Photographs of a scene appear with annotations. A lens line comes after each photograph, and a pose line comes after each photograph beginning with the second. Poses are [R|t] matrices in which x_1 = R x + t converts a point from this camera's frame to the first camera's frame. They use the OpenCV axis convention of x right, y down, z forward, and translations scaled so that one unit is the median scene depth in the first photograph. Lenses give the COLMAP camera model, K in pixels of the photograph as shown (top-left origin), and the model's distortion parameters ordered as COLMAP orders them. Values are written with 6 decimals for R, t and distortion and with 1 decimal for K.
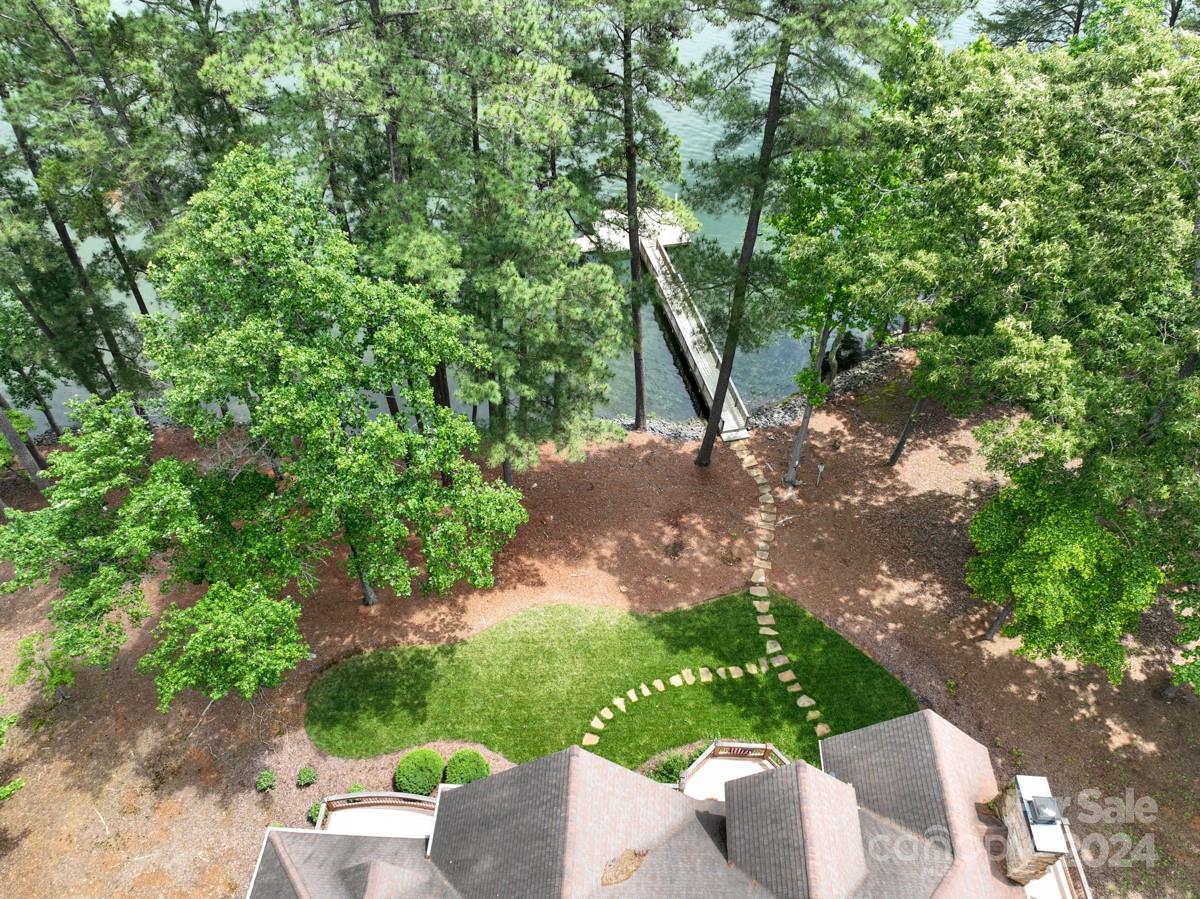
lens RADIAL K [[865.1, 0, 600.0], [0, 865.1, 449.5], [0, 0, 1]] dist [0.040229, 0.000134]
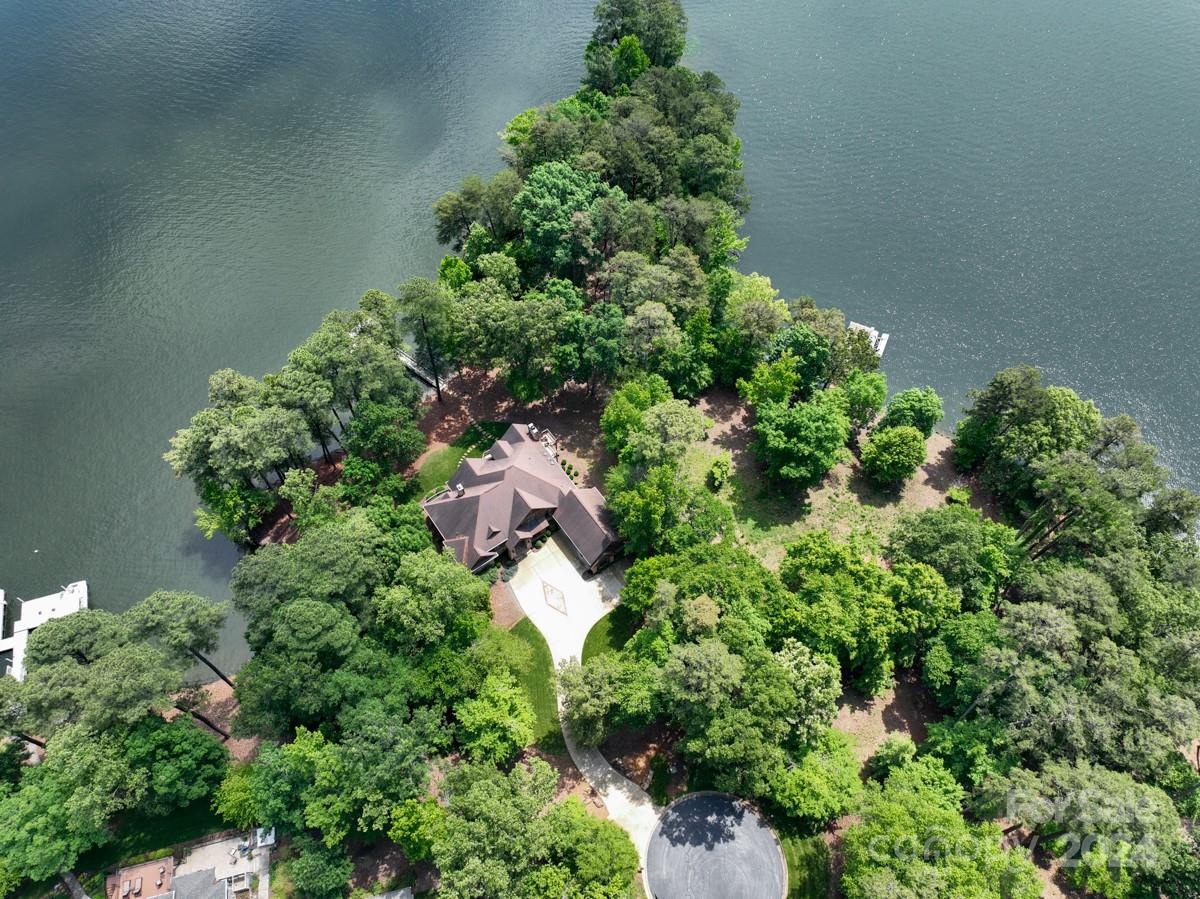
lens RADIAL K [[865.1, 0, 600.0], [0, 865.1, 449.5], [0, 0, 1]] dist [0.040229, 0.000134]
pose [[0.786590, -0.532123, 0.313242, -0.714566], [0.466899, 0.844537, 0.262226, -0.538111], [-0.404081, -0.060012, 0.912752, -3.060344]]
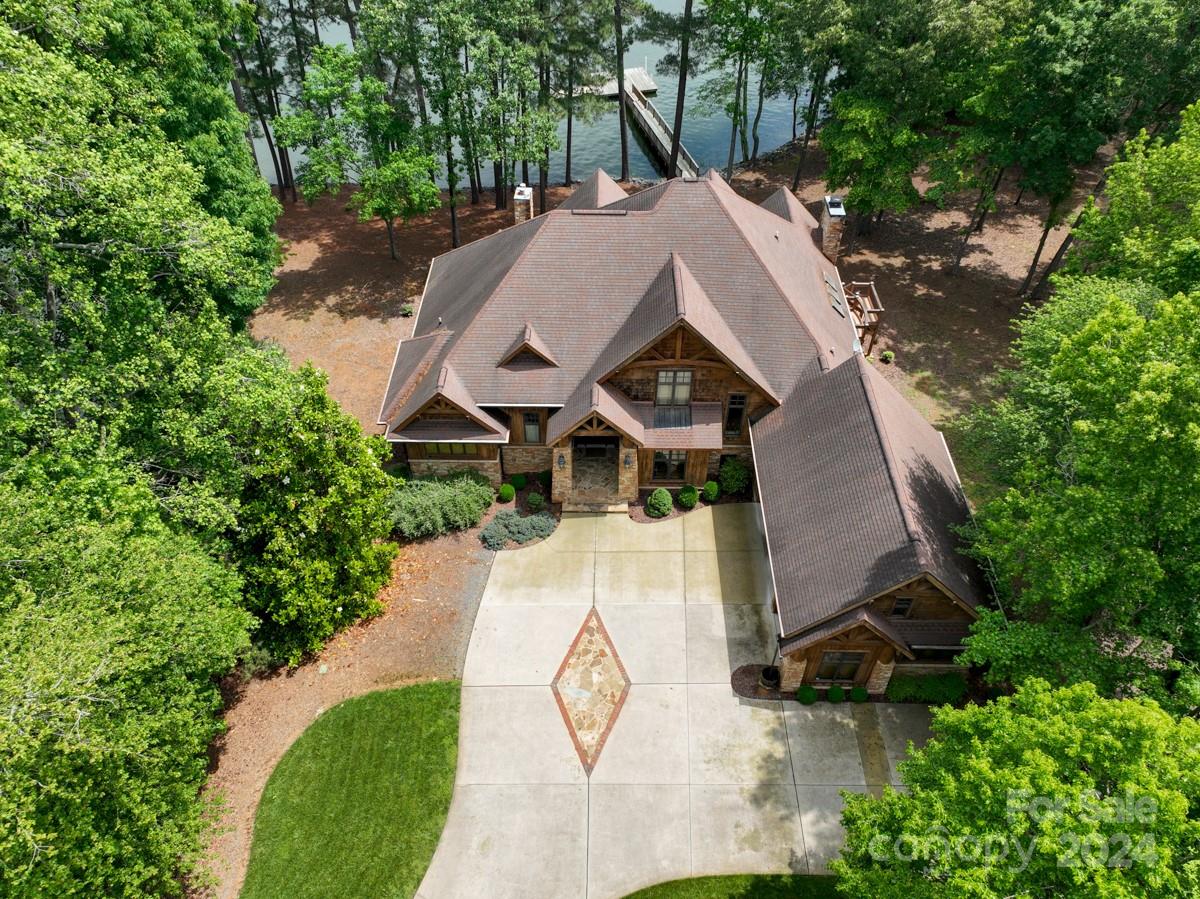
lens RADIAL K [[865.1, 0, 600.0], [0, 865.1, 449.5], [0, 0, 1]] dist [0.040229, 0.000134]
pose [[0.999444, -0.028222, 0.017765, -0.047635], [0.029221, 0.997846, -0.058739, 0.682641], [-0.016069, 0.059226, 0.998115, -0.582775]]
